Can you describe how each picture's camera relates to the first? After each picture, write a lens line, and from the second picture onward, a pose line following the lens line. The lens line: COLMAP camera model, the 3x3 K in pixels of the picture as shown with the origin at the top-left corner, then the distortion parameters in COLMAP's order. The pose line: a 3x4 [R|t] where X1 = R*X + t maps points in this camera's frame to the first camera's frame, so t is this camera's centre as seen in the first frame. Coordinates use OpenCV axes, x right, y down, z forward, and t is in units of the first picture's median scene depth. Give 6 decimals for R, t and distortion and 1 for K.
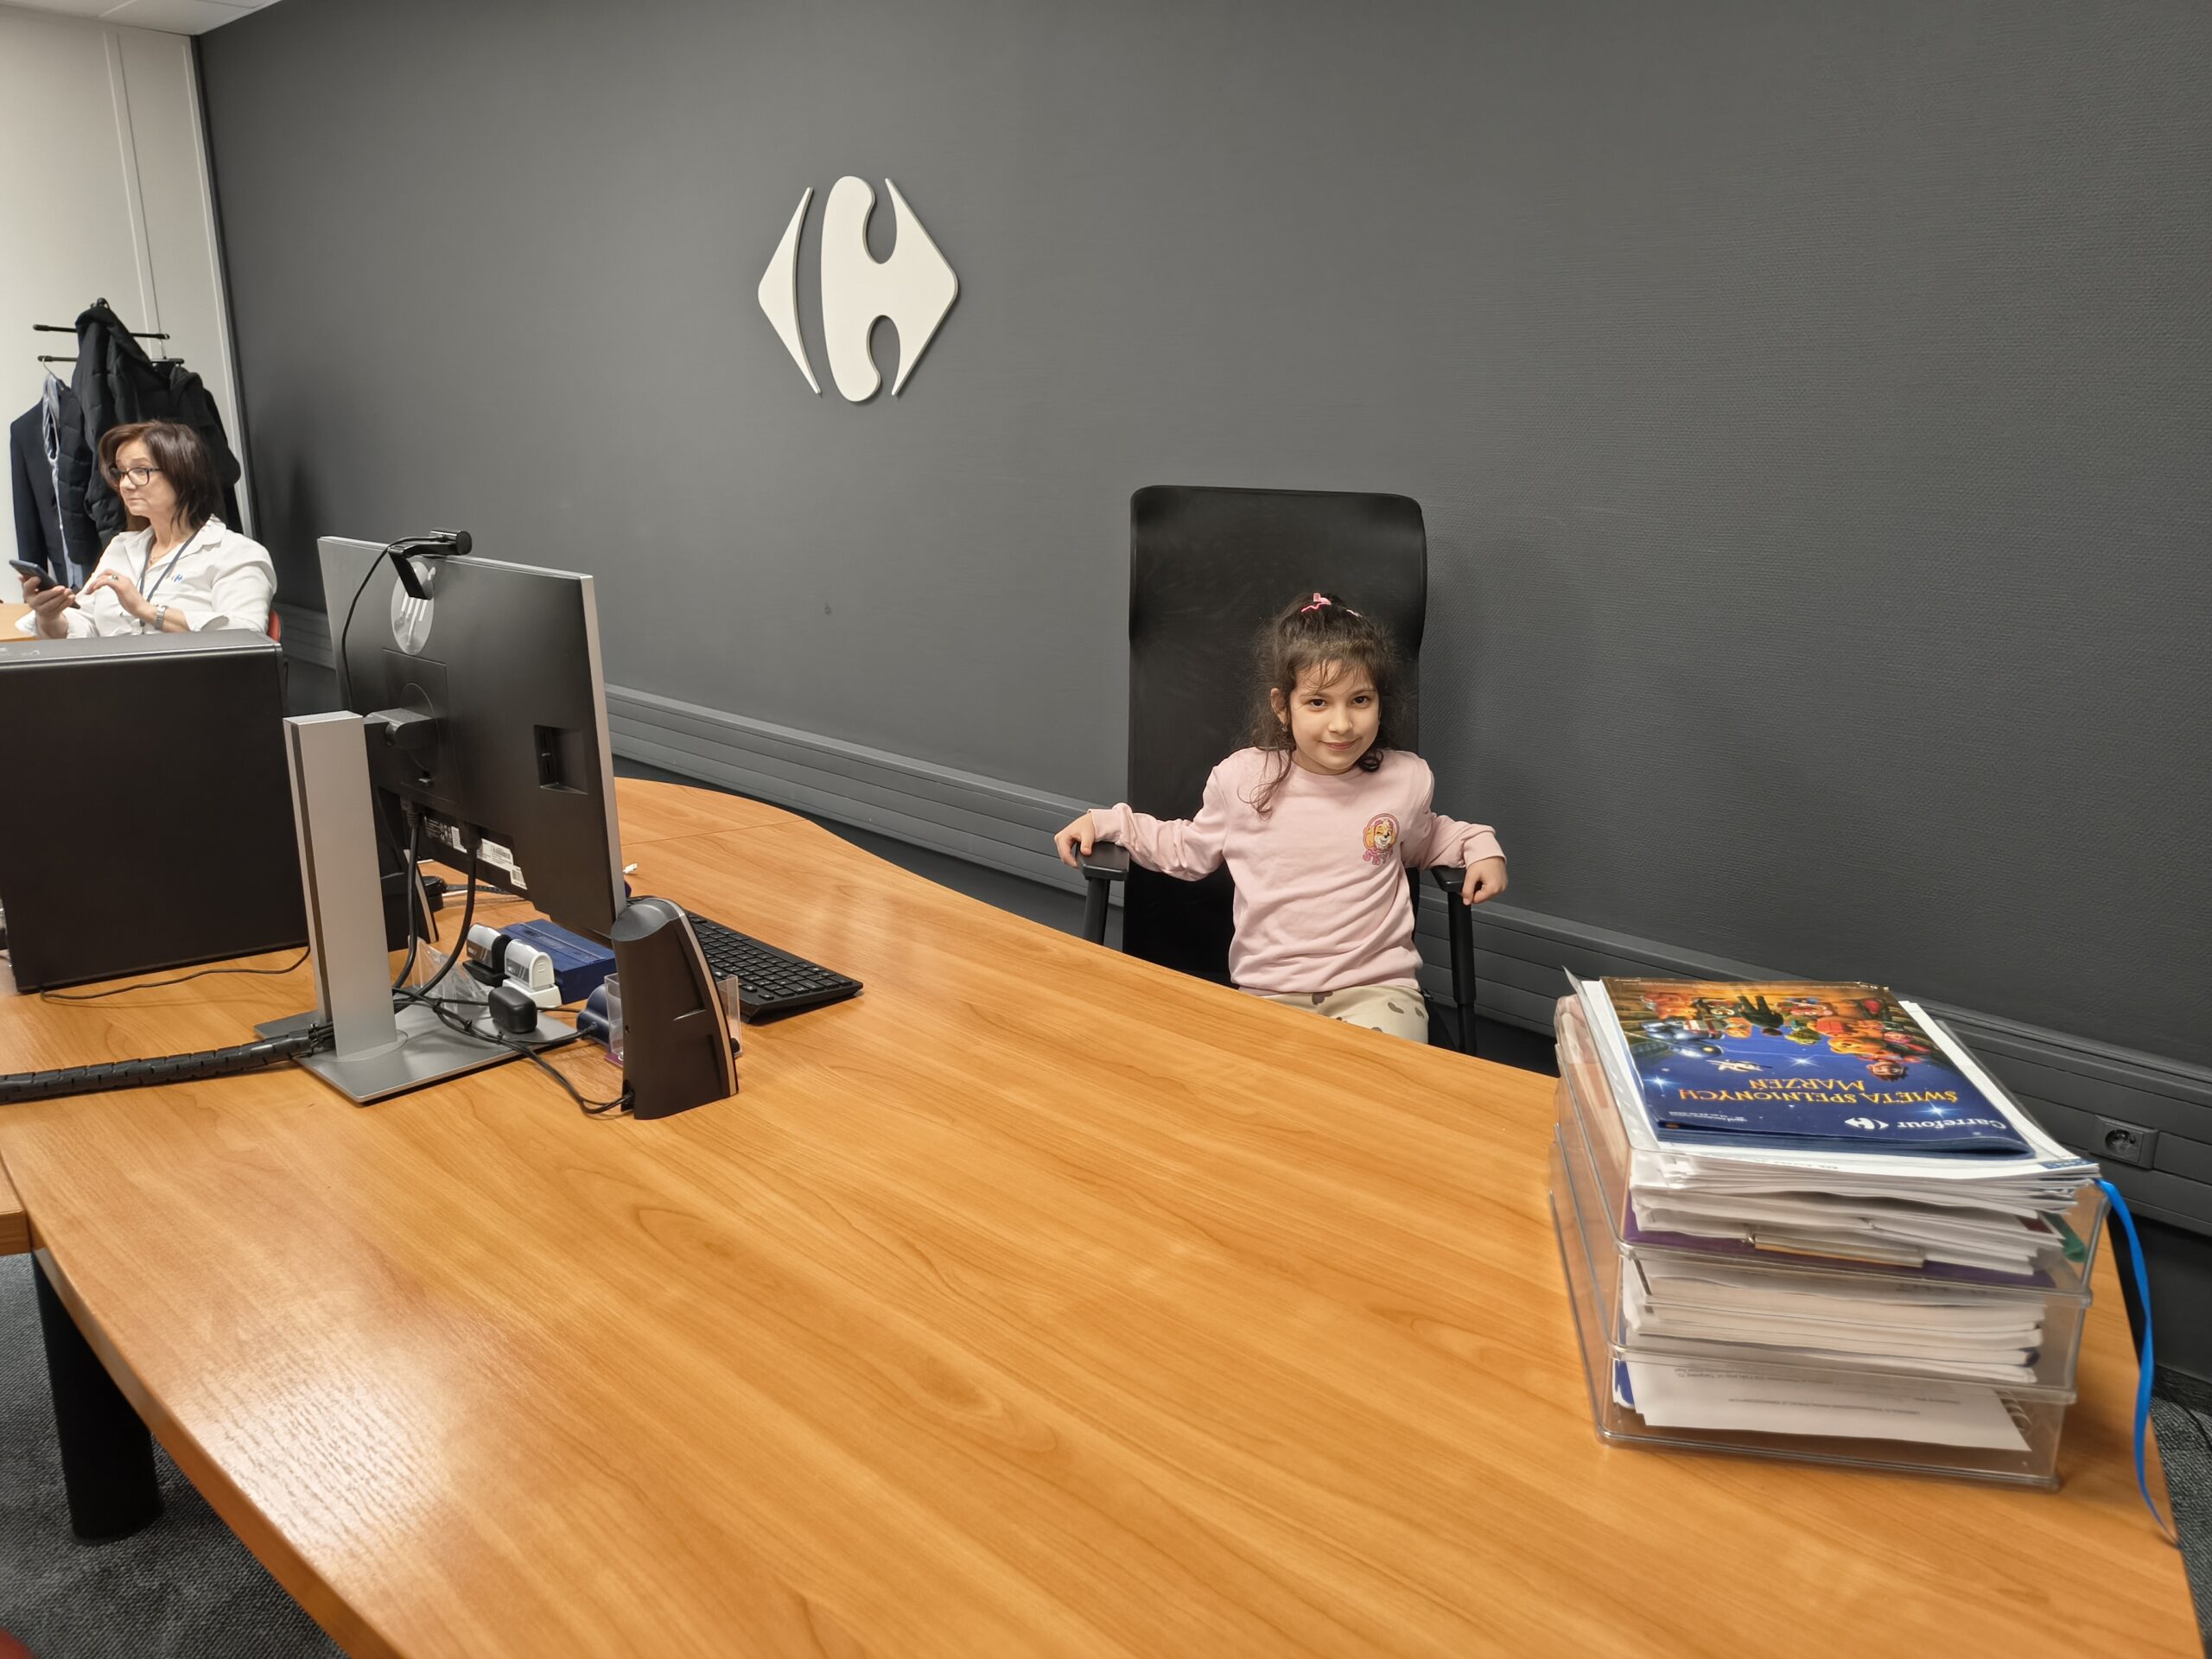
lens RADIAL K [[1548.7, 0, 1144.3], [0, 1548.7, 827.5], [0, 0, 1]] dist [0.052943, -0.063333]
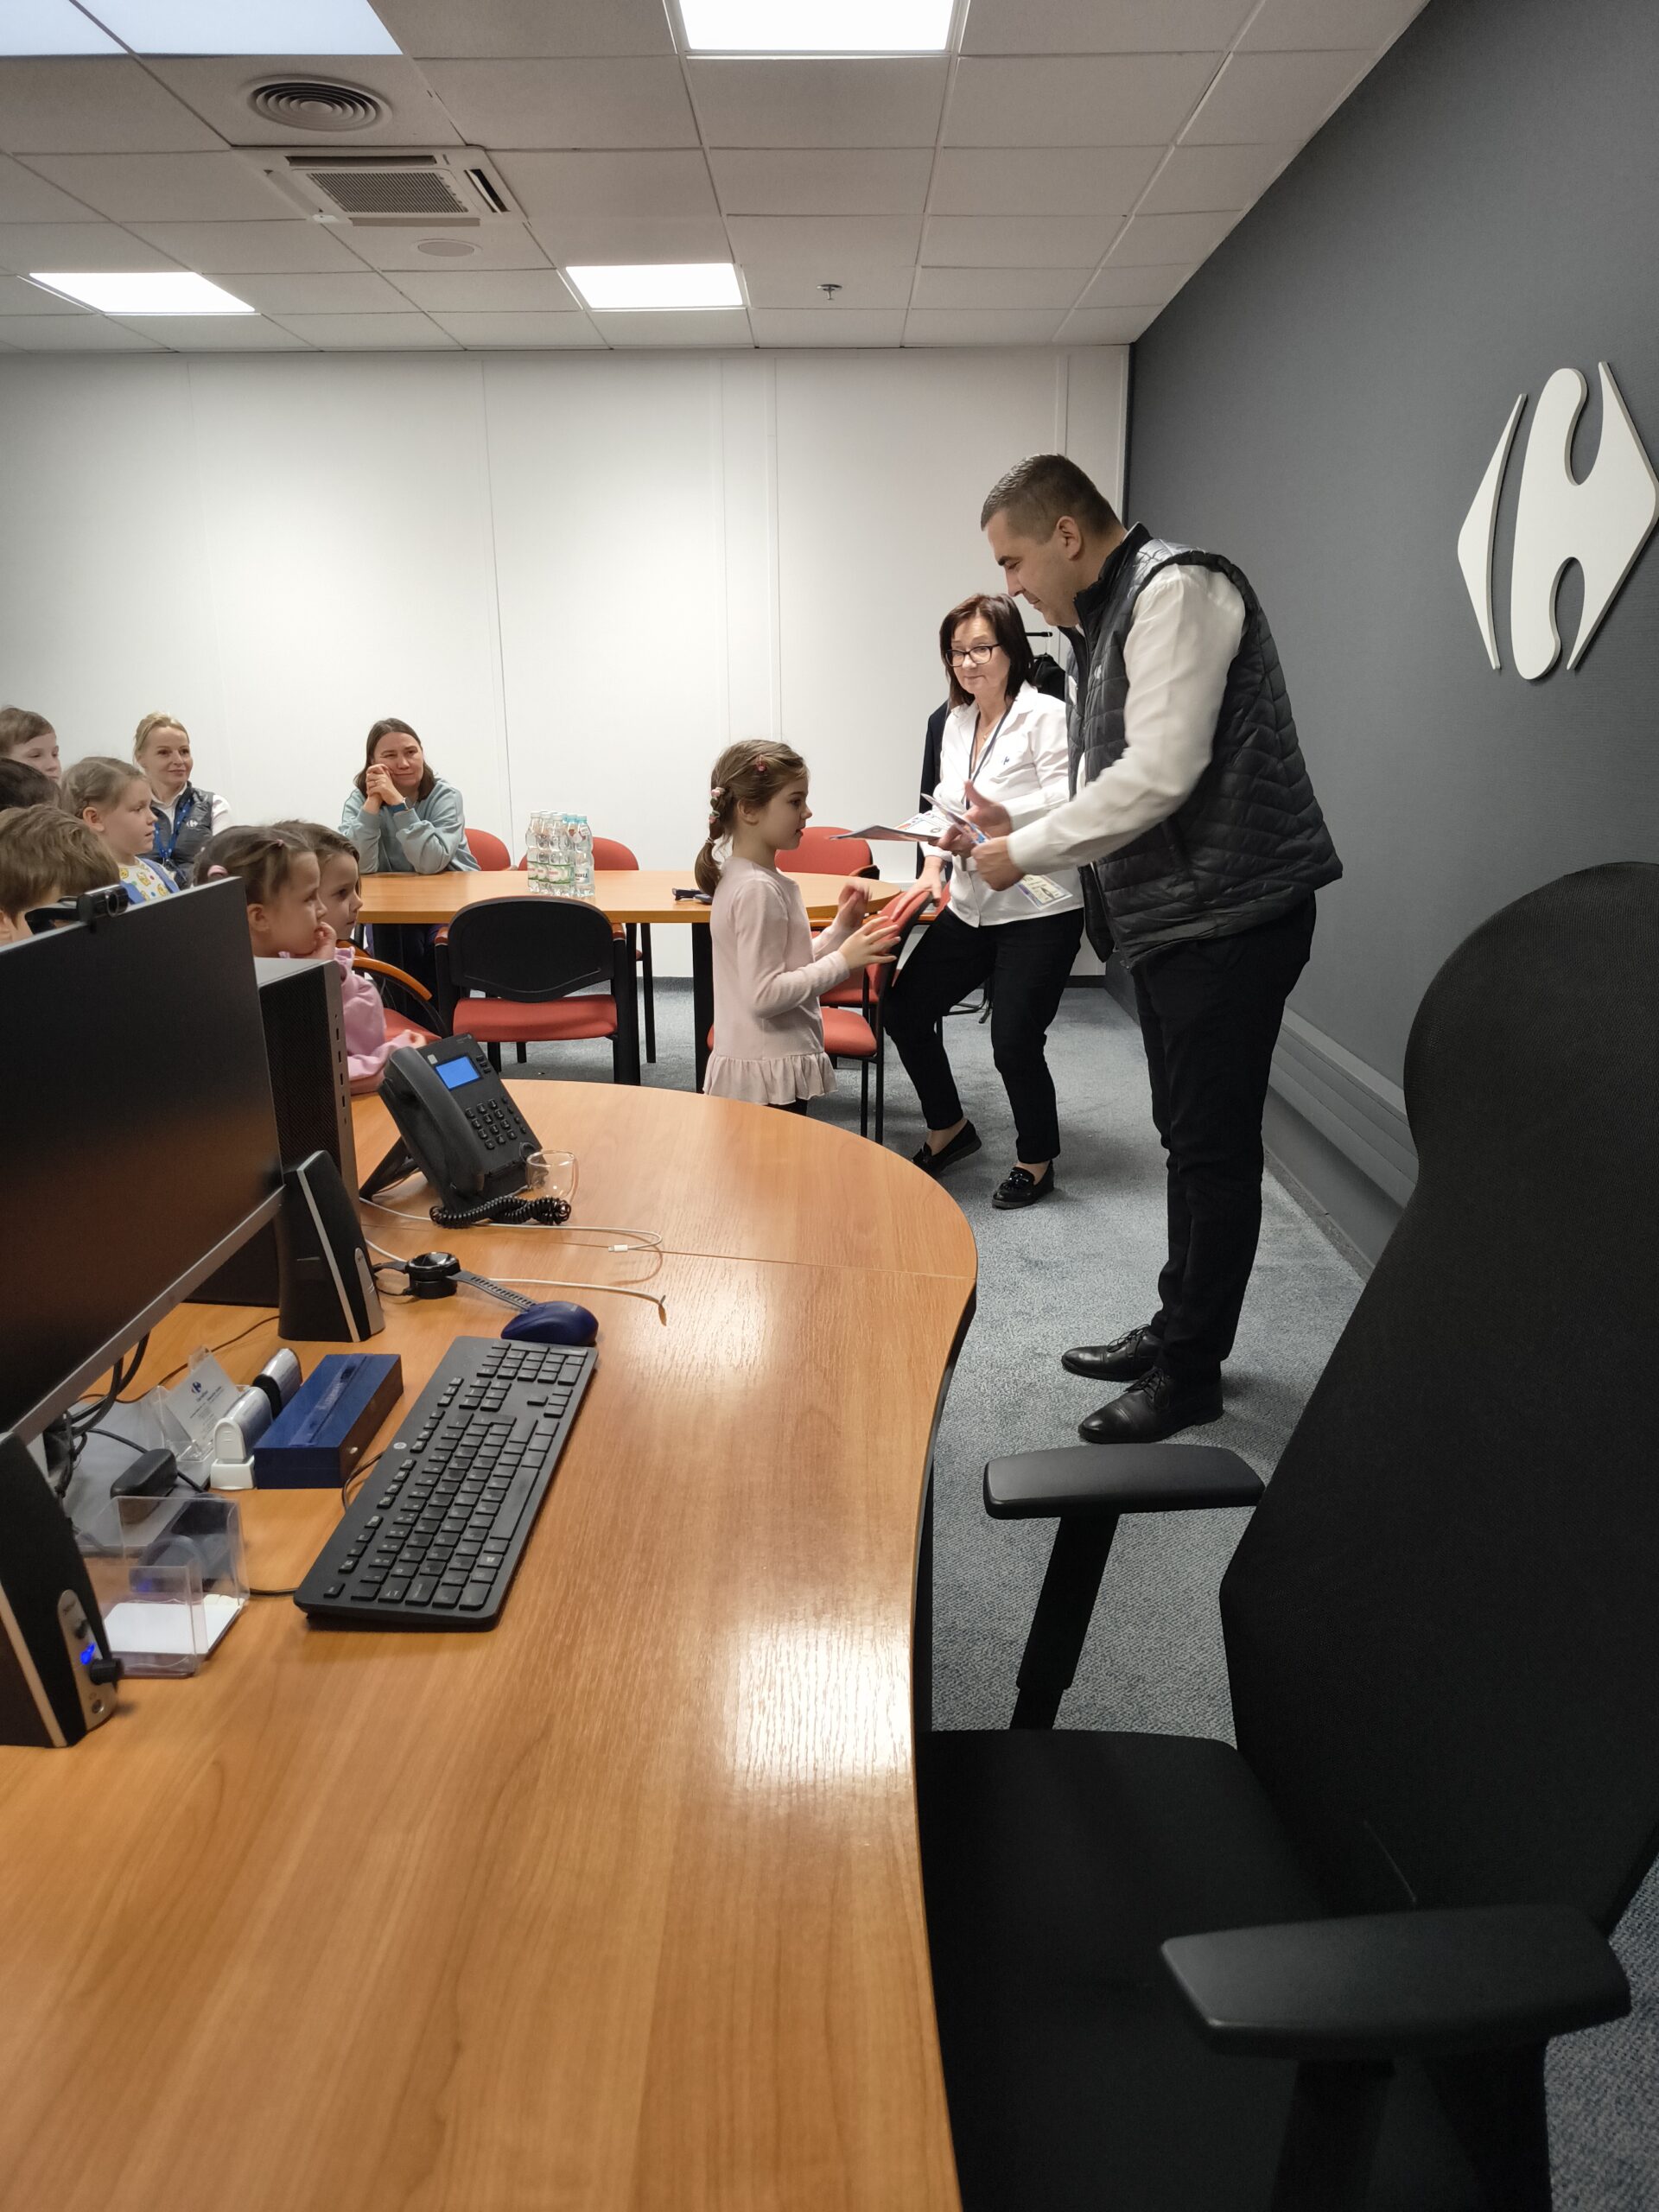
lens RADIAL K [[1535.0, 0, 825.9], [0, 1535.0, 1079.2], [0, 0, 1]] dist [0.048814, -0.066579]
pose [[0.661314, 0.165605, -0.731600, 0.452864], [-0.173429, 0.982655, 0.065666, -0.243091], [0.729785, 0.083455, 0.678564, 0.855510]]
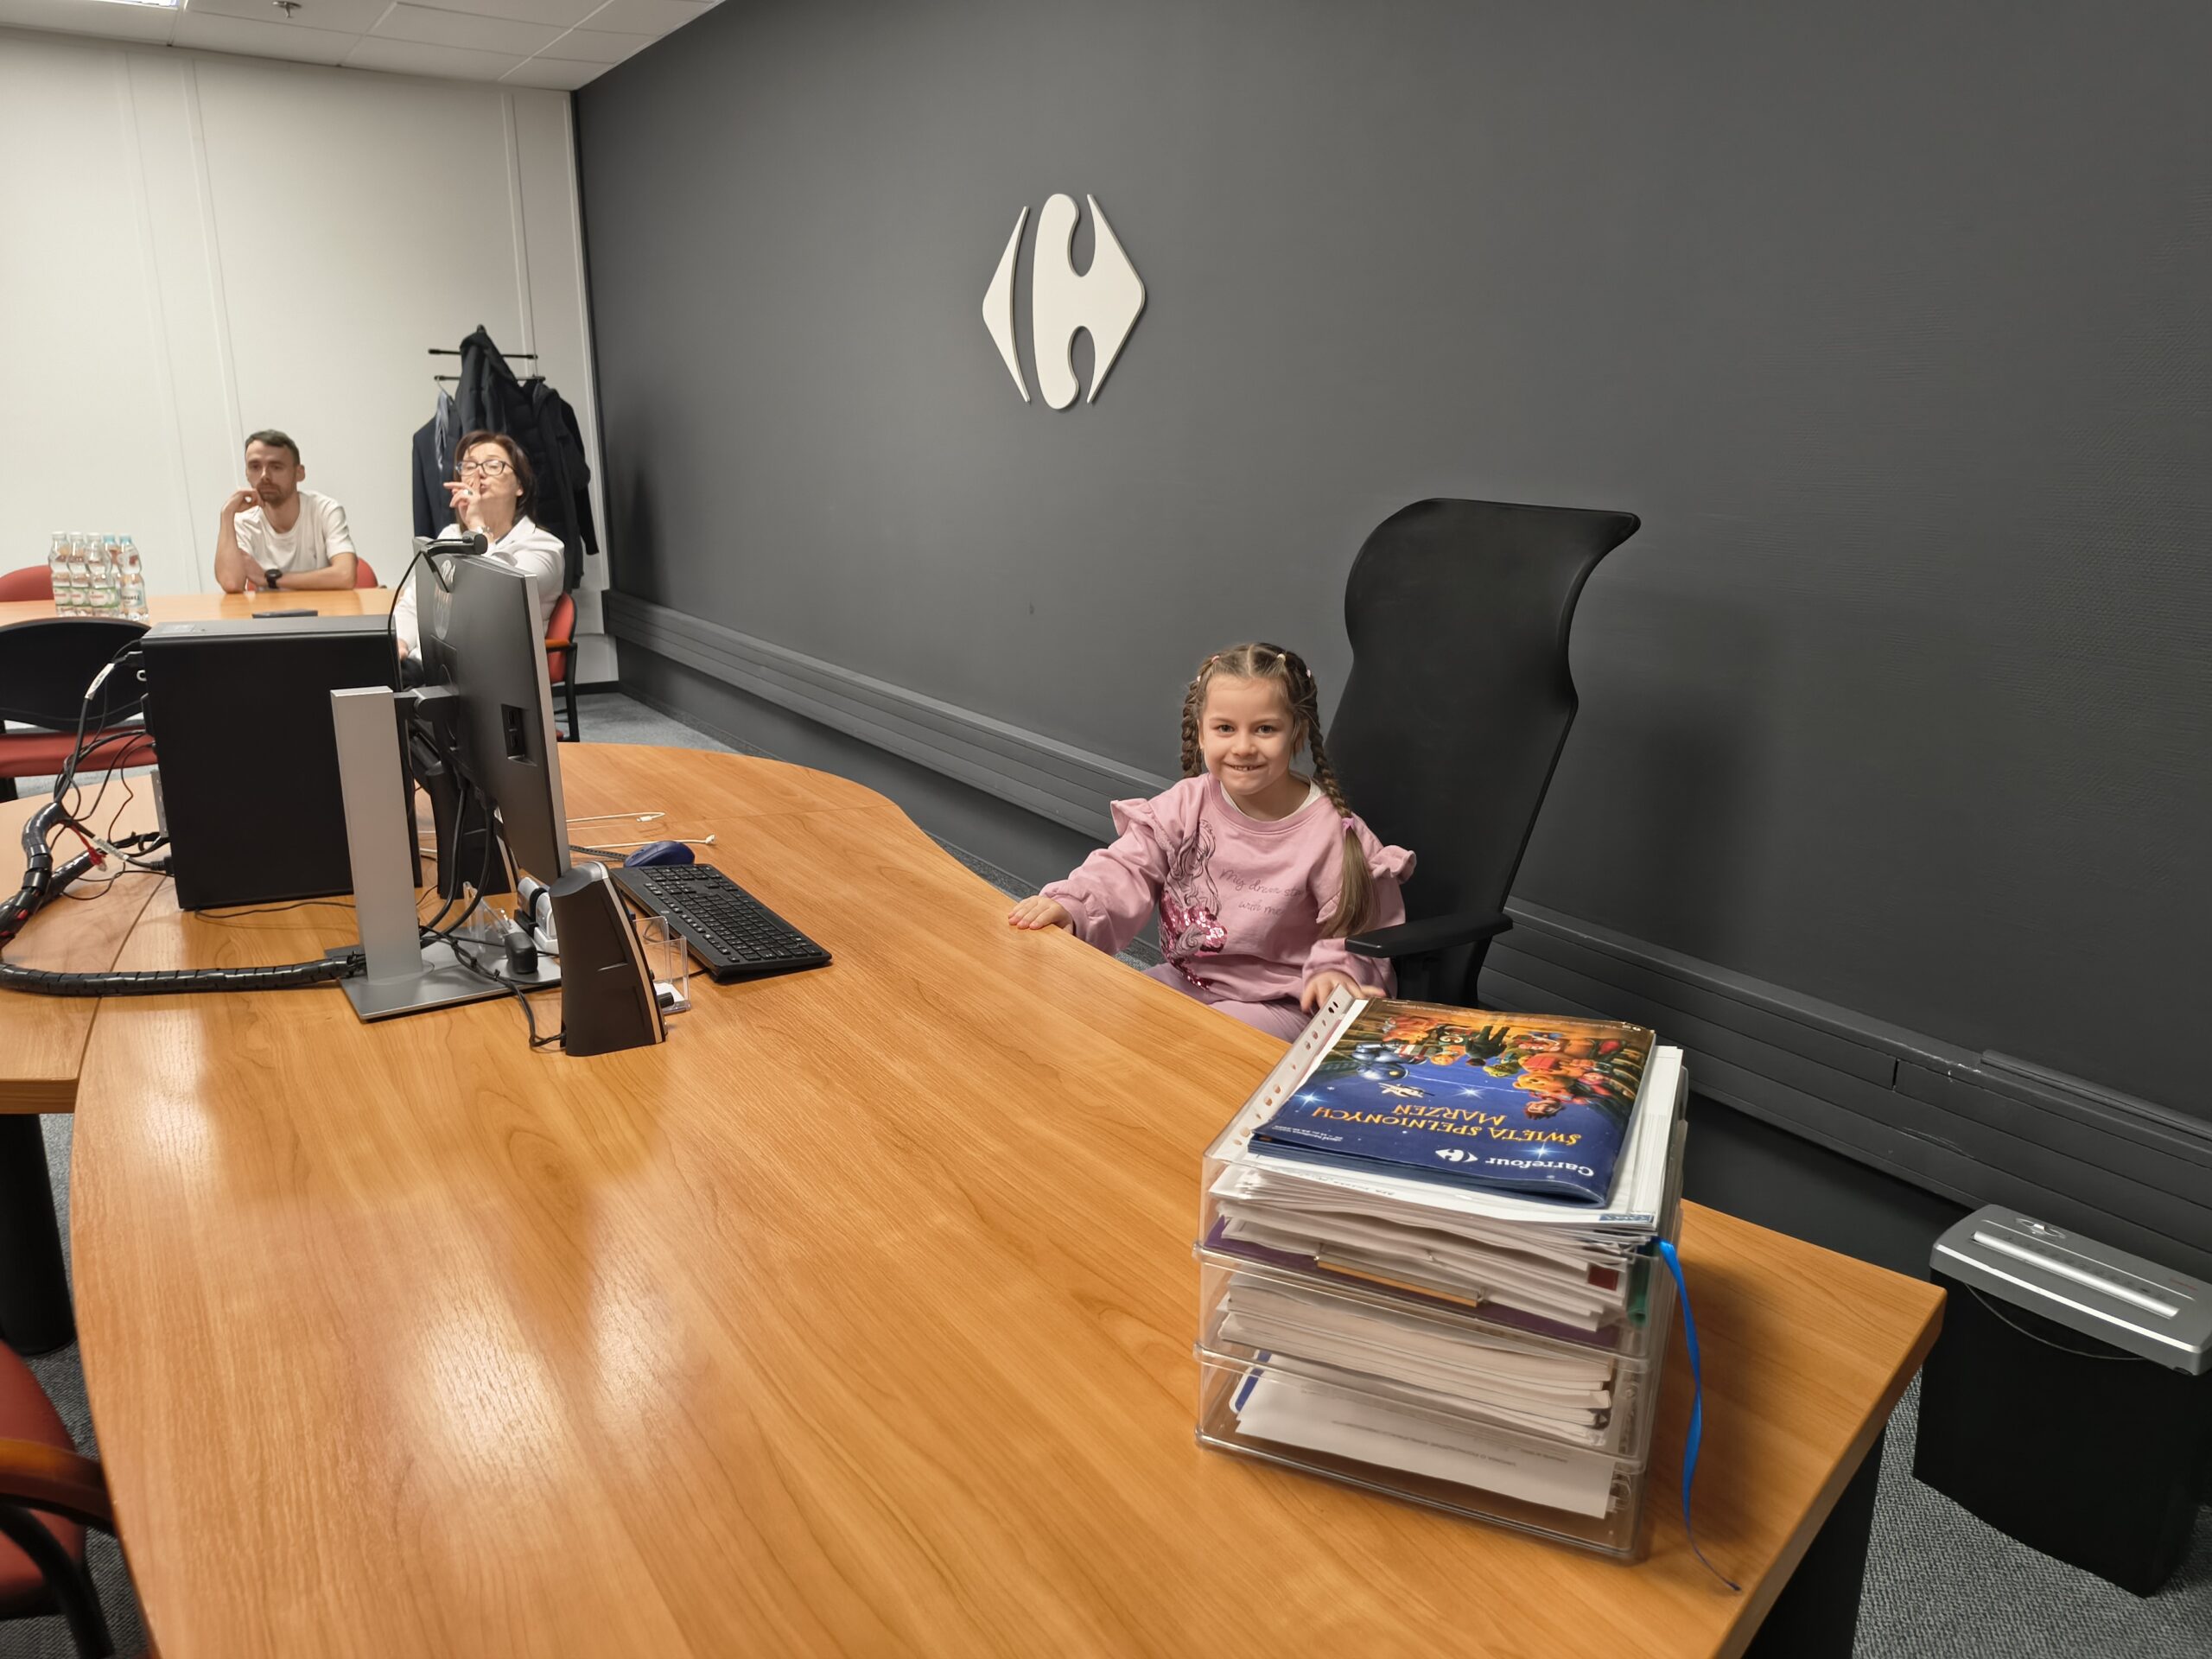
lens RADIAL K [[1557.6, 0, 1098.9], [0, 1557.6, 819.9], [0, 0, 1]] dist [0.053787, -0.066420]
pose [[0.966210, 0.054633, -0.251901, 0.351979], [-0.056061, 0.998426, 0.001507, -0.007242], [0.251587, 0.012666, 0.967752, -0.005911]]
